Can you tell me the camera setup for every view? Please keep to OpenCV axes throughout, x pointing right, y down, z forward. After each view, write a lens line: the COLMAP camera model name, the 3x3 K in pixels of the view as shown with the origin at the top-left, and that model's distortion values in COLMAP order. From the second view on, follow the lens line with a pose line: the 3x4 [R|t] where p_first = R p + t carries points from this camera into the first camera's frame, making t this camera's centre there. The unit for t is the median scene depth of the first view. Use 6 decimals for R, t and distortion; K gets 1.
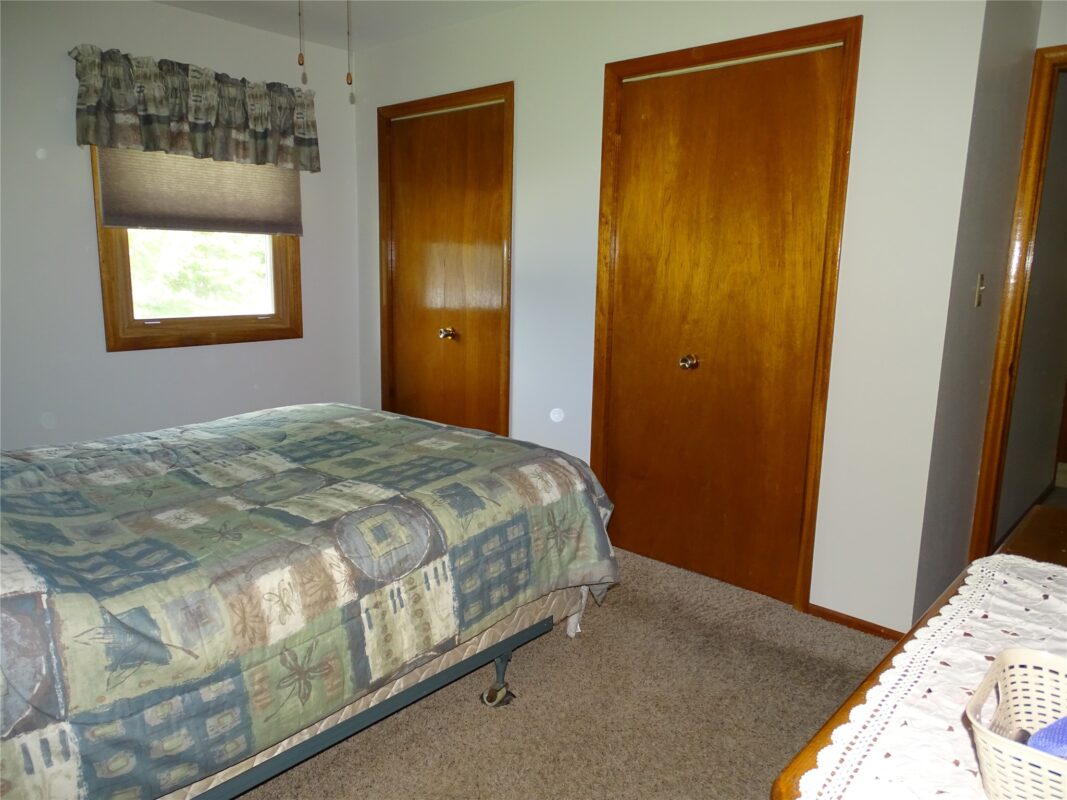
lens RADIAL K [[746.0, 0, 533.4], [0, 746.0, 401.1], [0, 0, 1]] dist [-0.018707, 0.002551]
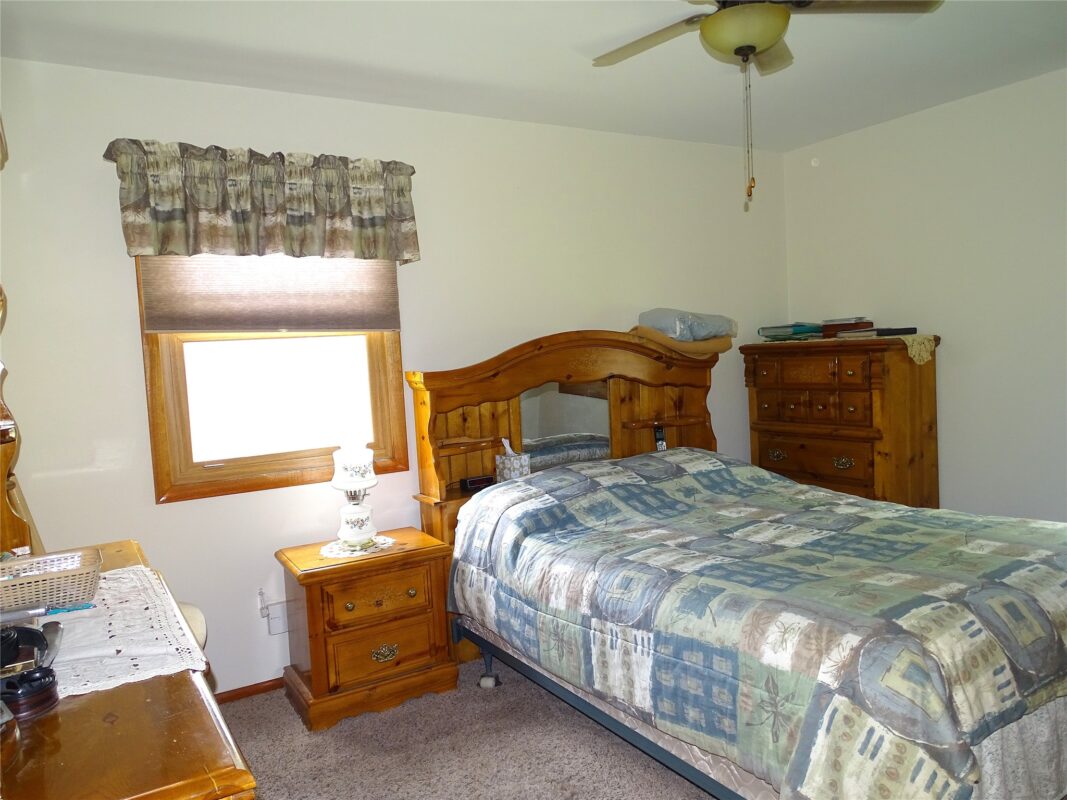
lens RADIAL K [[760.9, 0, 534.1], [0, 760.9, 400.0], [0, 0, 1]] dist [-0.031108, -0.003602]
pose [[-0.273289, 0.058568, -0.960147, 0.944849], [-0.130444, 0.986668, 0.097314, -0.204605], [0.953046, 0.151840, -0.262006, 1.067244]]
